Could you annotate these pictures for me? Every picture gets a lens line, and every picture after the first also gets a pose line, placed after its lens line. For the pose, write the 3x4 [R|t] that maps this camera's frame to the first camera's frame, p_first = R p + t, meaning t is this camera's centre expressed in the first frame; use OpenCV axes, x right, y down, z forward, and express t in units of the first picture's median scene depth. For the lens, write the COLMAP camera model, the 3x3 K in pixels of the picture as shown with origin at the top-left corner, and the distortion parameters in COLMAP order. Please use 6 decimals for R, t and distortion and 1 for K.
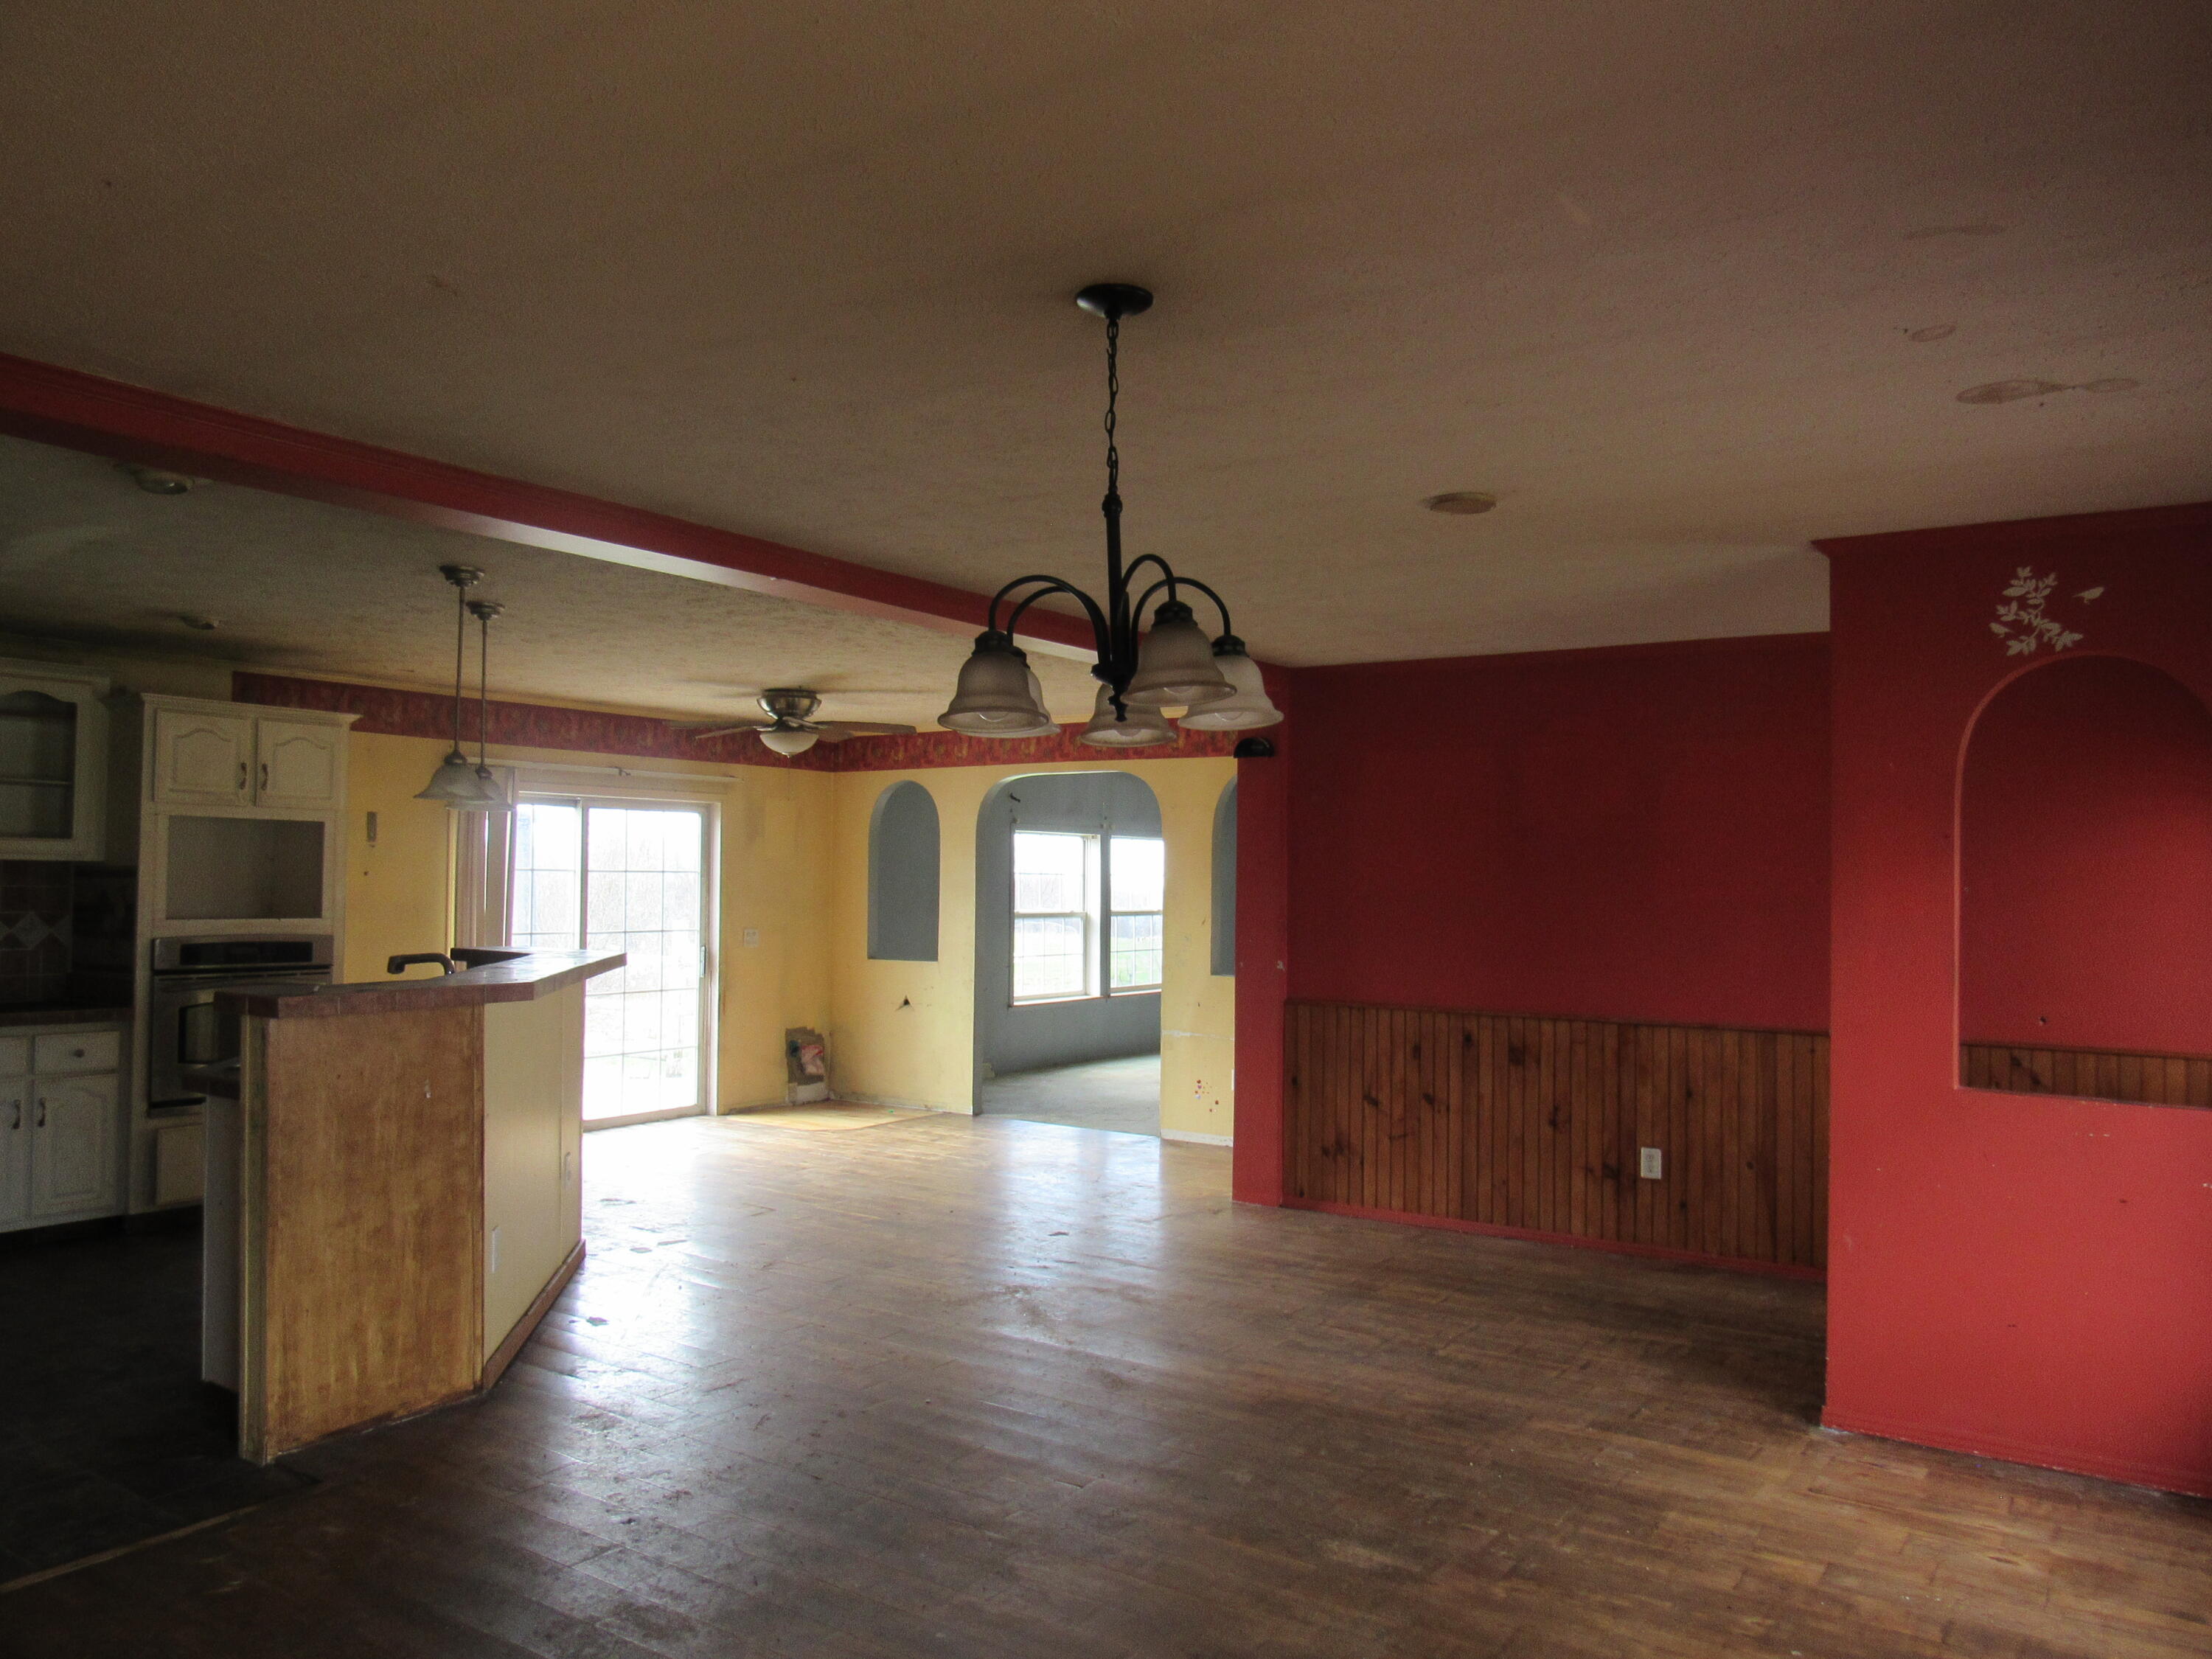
lens RADIAL K [[1597.6, 0, 1113.1], [0, 1597.6, 825.7], [0, 0, 1]] dist [-0.034327, 0.010821]
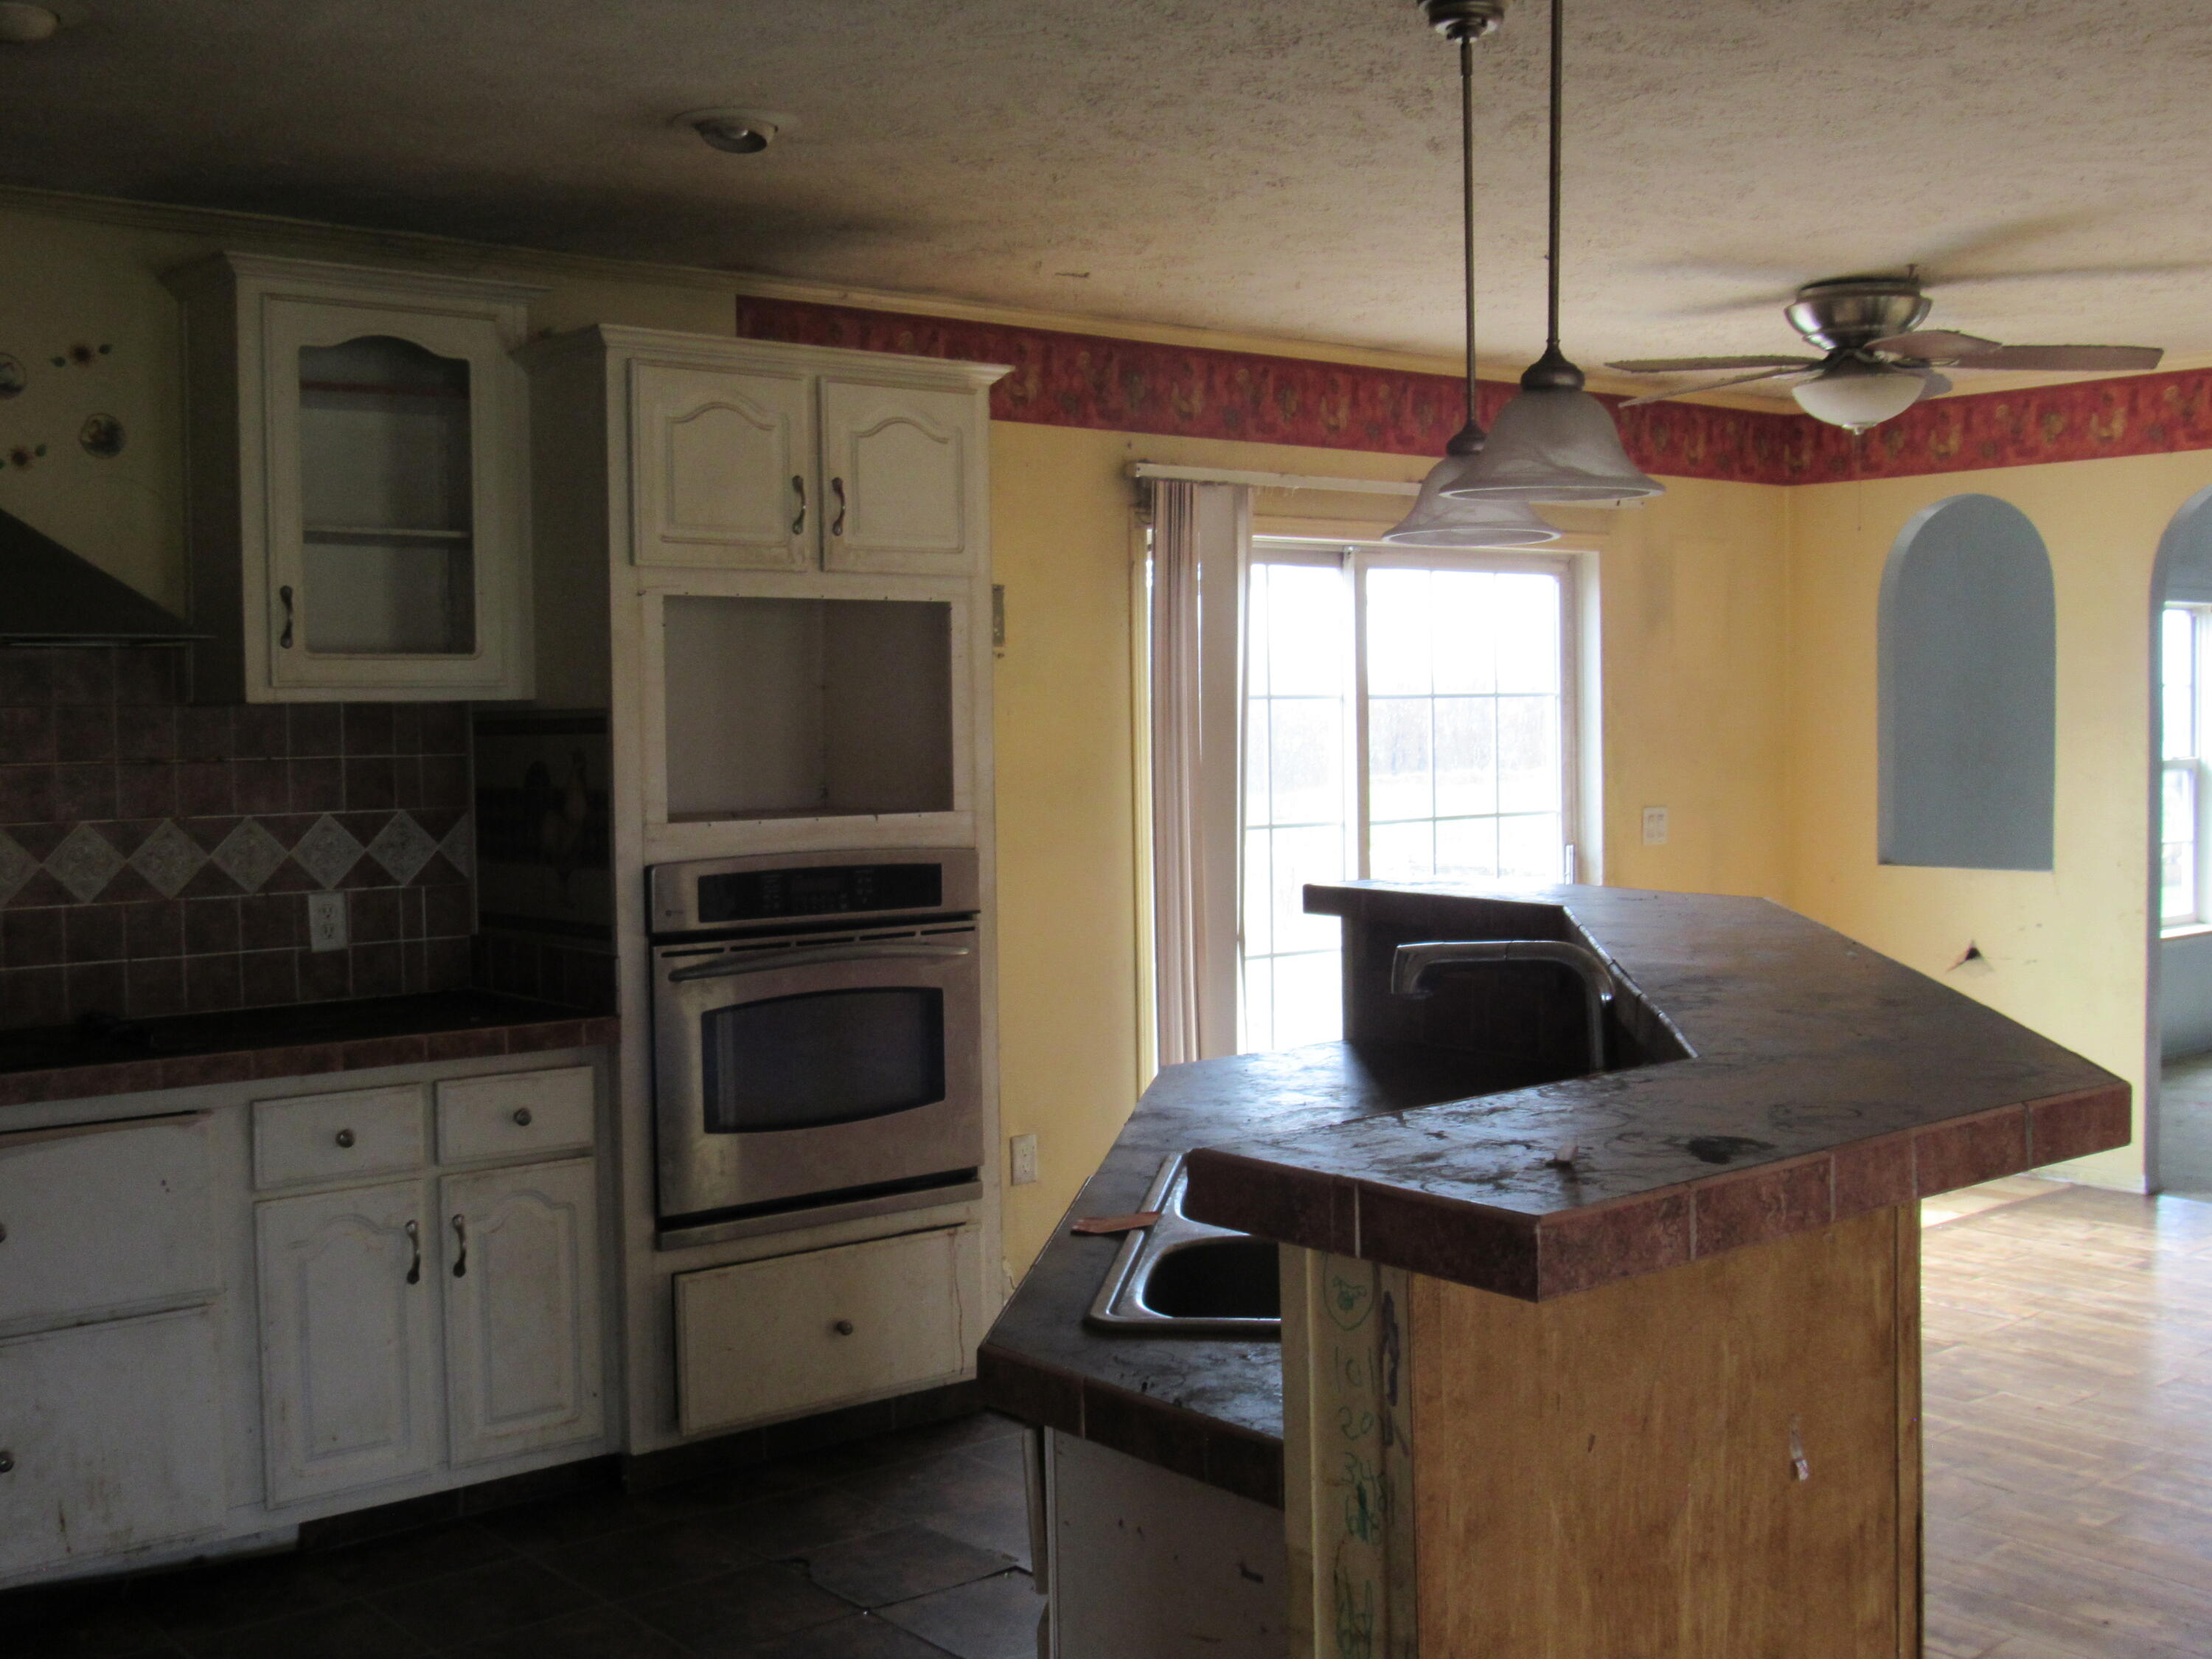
lens RADIAL K [[2425.2, 0, 1093.9], [0, 2425.2, 836.2], [0, 0, 1]] dist [-0.047655, 0.000000]
pose [[0.959963, -0.006854, -0.280042, -0.275786], [0.031587, 0.995973, 0.083901, 0.007816], [0.278339, -0.089388, 0.956314, 0.351067]]
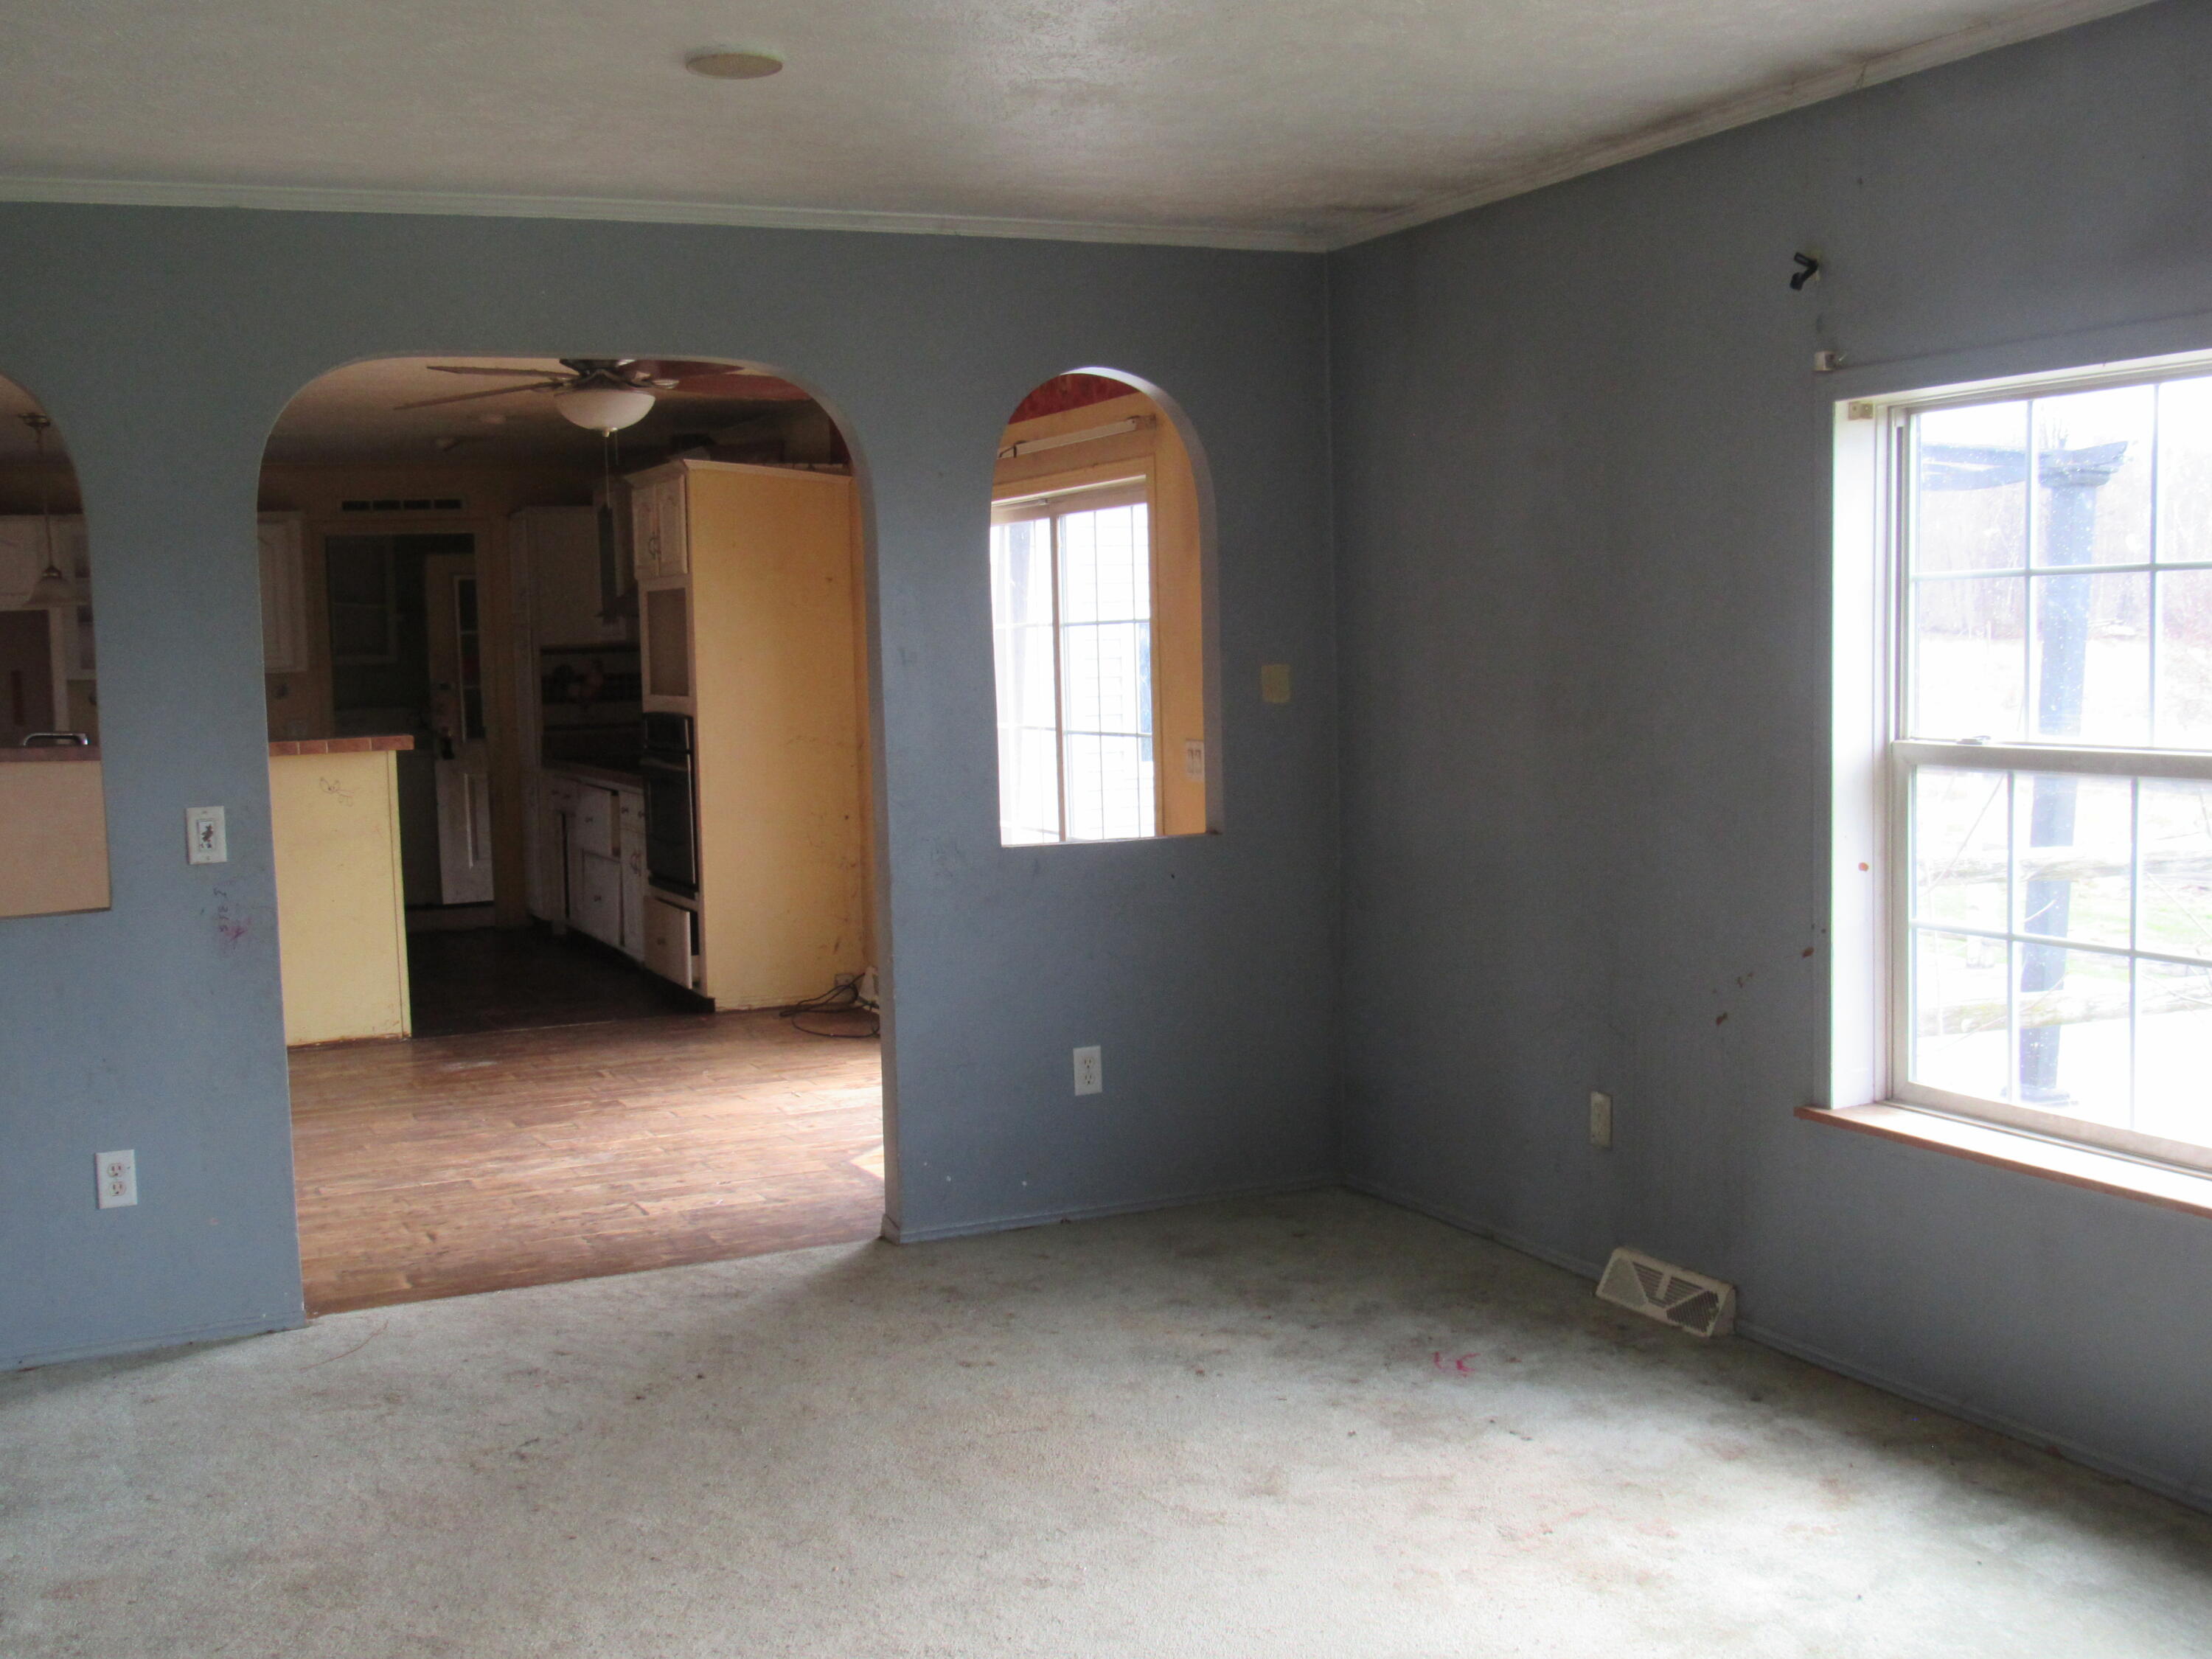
lens RADIAL K [[2425.2, 0, 1115.4], [0, 2425.2, 828.1], [0, 0, 1]] dist [-0.047655, 0.000000]
pose [[-0.518535, 0.072062, -0.852014, 0.567920], [0.053221, 0.997230, 0.051953, 0.078149], [0.853398, -0.018406, -0.520934, 2.012112]]
